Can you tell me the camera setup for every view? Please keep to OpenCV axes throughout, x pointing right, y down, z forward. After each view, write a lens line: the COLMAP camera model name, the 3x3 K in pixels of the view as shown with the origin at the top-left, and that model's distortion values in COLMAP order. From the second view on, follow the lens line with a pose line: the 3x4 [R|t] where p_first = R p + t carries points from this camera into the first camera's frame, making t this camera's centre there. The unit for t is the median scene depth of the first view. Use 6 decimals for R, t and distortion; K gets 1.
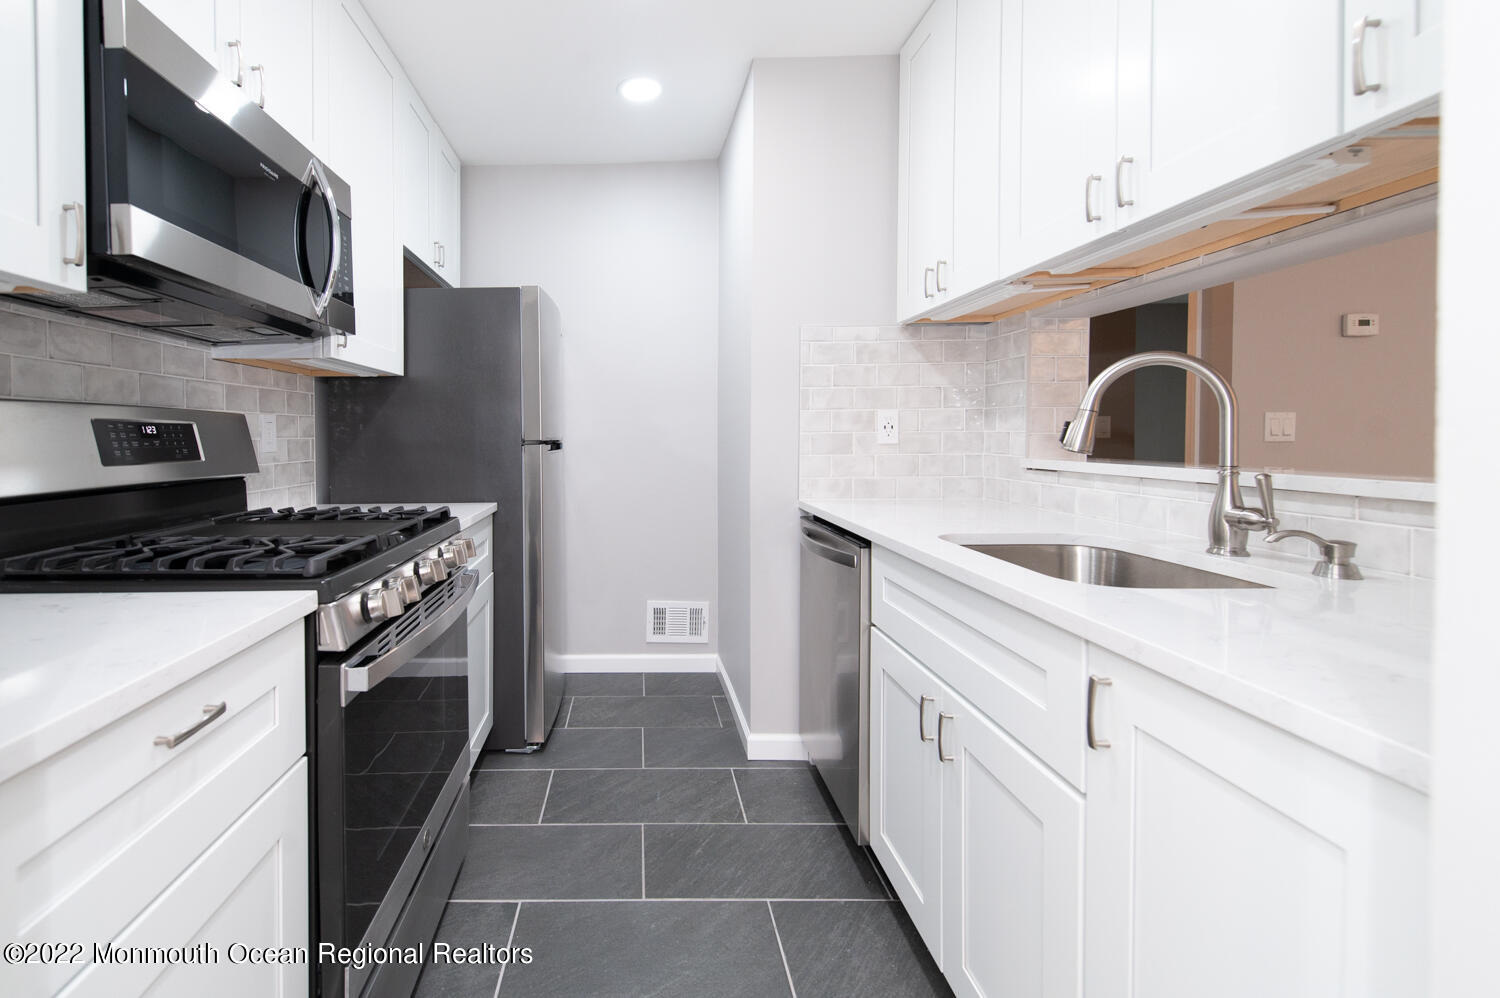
lens RADIAL K [[659.0, 0, 655.0], [0, 659.0, 453.0], [0, 0, 1]] dist [0.013976, -0.000220]
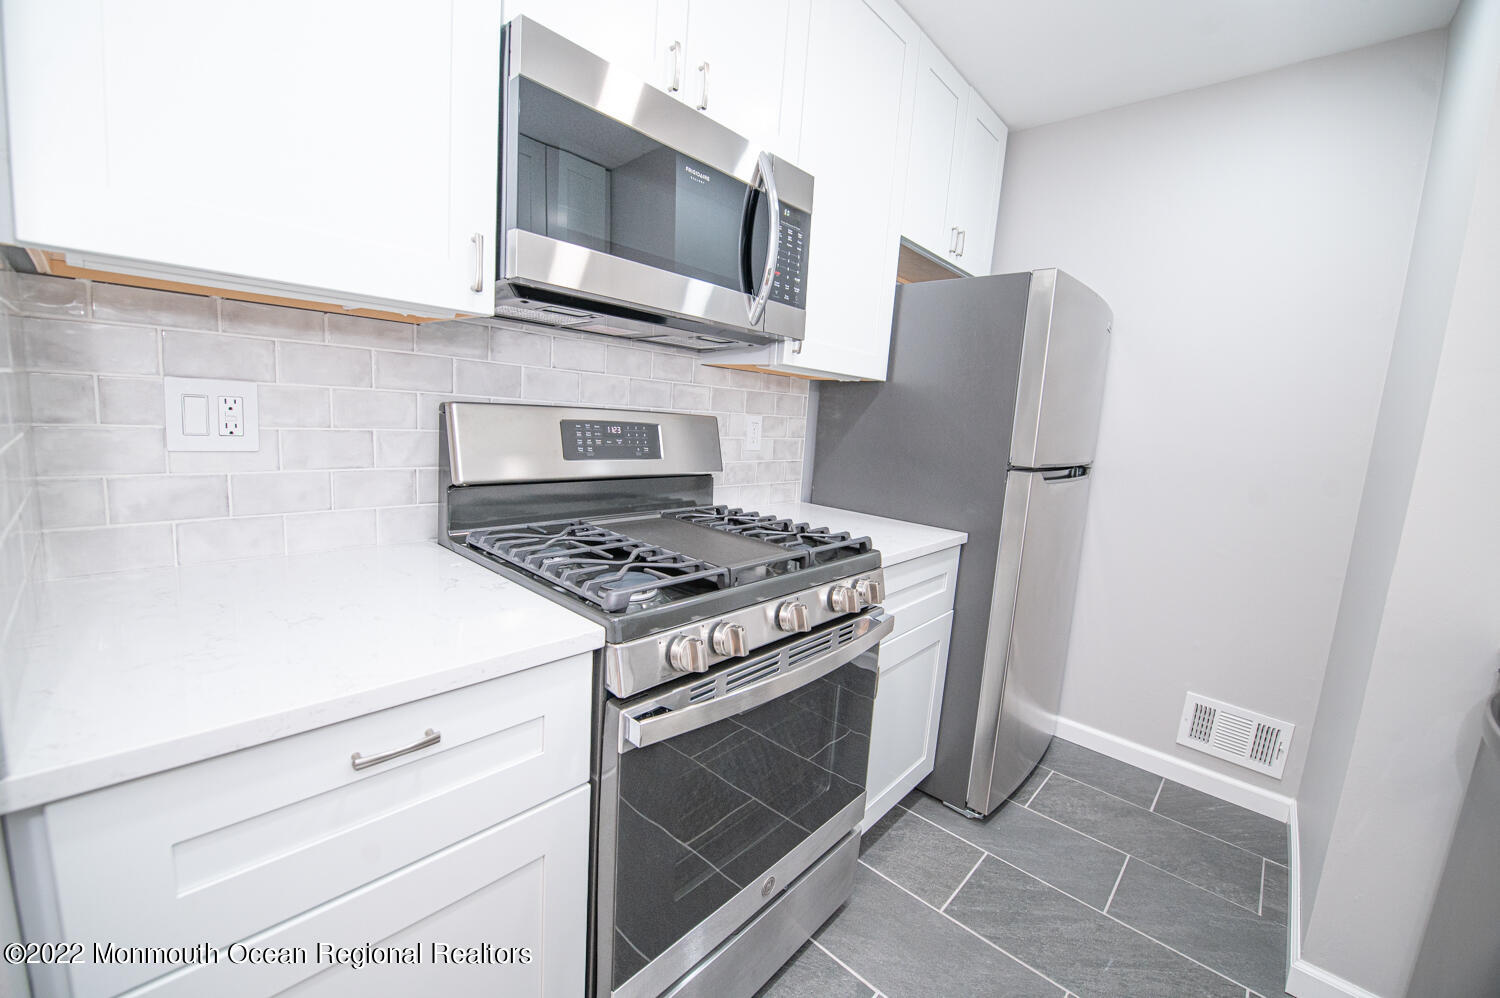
lens RADIAL K [[621.1, 0, 745.4], [0, 621.1, 494.7], [0, 0, 1]] dist [-0.012545, -0.000490]
pose [[0.722186, 0.155510, -0.673991, 0.115804], [-0.096437, 0.987520, 0.124517, -0.062822], [0.684943, -0.024927, 0.728170, 0.289937]]
